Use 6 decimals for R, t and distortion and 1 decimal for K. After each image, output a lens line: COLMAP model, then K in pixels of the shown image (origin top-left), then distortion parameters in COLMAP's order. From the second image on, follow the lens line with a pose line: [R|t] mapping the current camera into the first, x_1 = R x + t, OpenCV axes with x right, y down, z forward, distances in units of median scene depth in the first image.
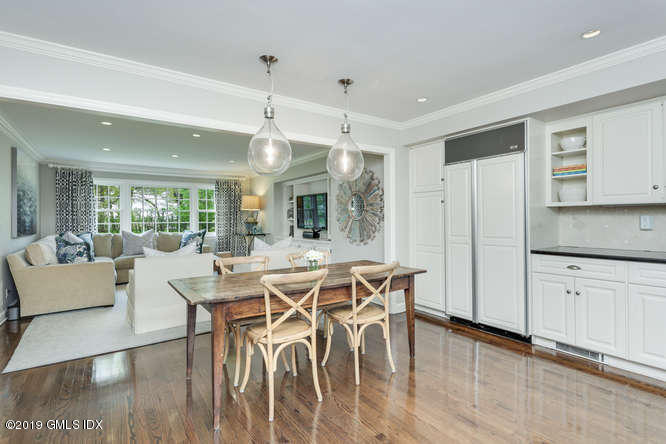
lens RADIAL K [[330.1, 0, 335.3], [0, 330.1, 219.6], [0, 0, 1]] dist [-0.005374, -0.002085]
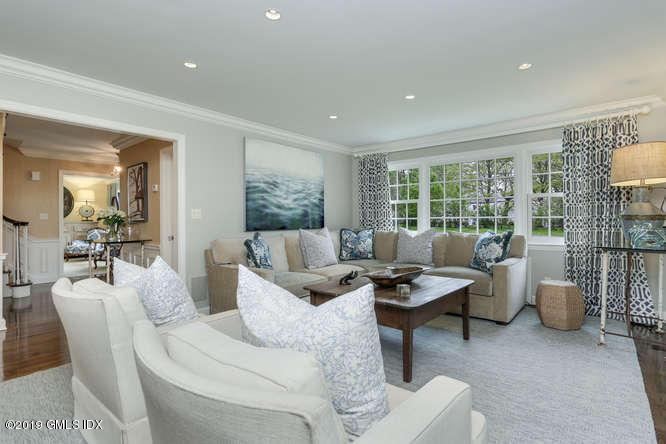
lens RADIAL K [[330.1, 0, 338.8], [0, 330.1, 222.3], [0, 0, 1]] dist [-0.005374, -0.002085]
pose [[0.262877, 0.011923, -0.964756, 0.021714], [0.004681, 0.999896, 0.013633, 0.011226], [0.964818, -0.008100, 0.262794, 0.666486]]
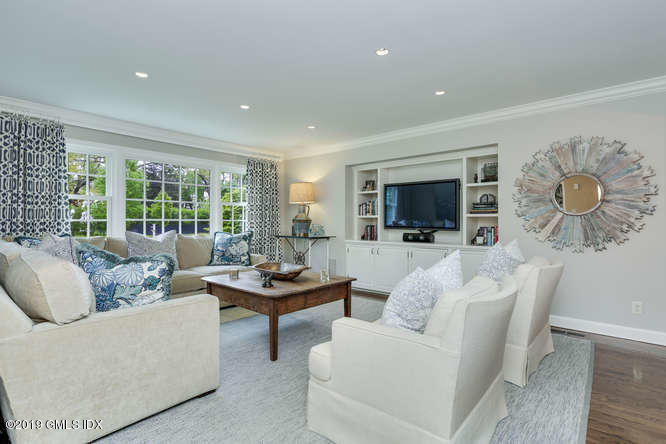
lens RADIAL K [[330.1, 0, 335.0], [0, 330.1, 220.7], [0, 0, 1]] dist [-0.005374, -0.002085]
pose [[0.968742, 0.007421, 0.247958, -0.428039], [-0.006099, 0.999963, -0.006099, 0.015628], [-0.247994, 0.004396, 0.968752, 0.344831]]
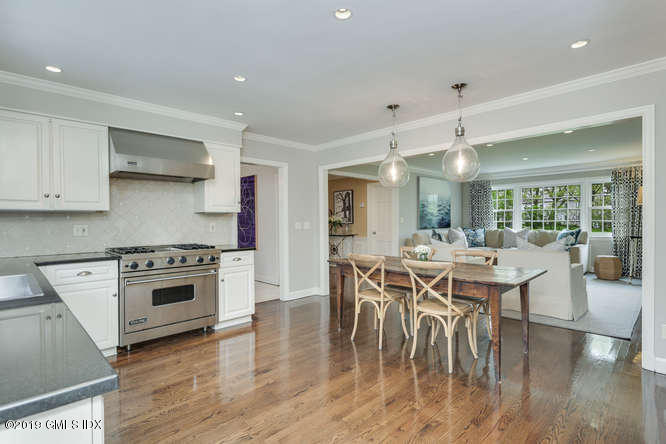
lens RADIAL K [[330.1, 0, 331.3], [0, 330.1, 224.6], [0, 0, 1]] dist [-0.005374, -0.002085]
pose [[0.155678, 0.014002, -0.987709, 0.439411], [0.006657, 0.999862, 0.015223, 0.001696], [0.987785, -0.008945, 0.155563, 0.180613]]
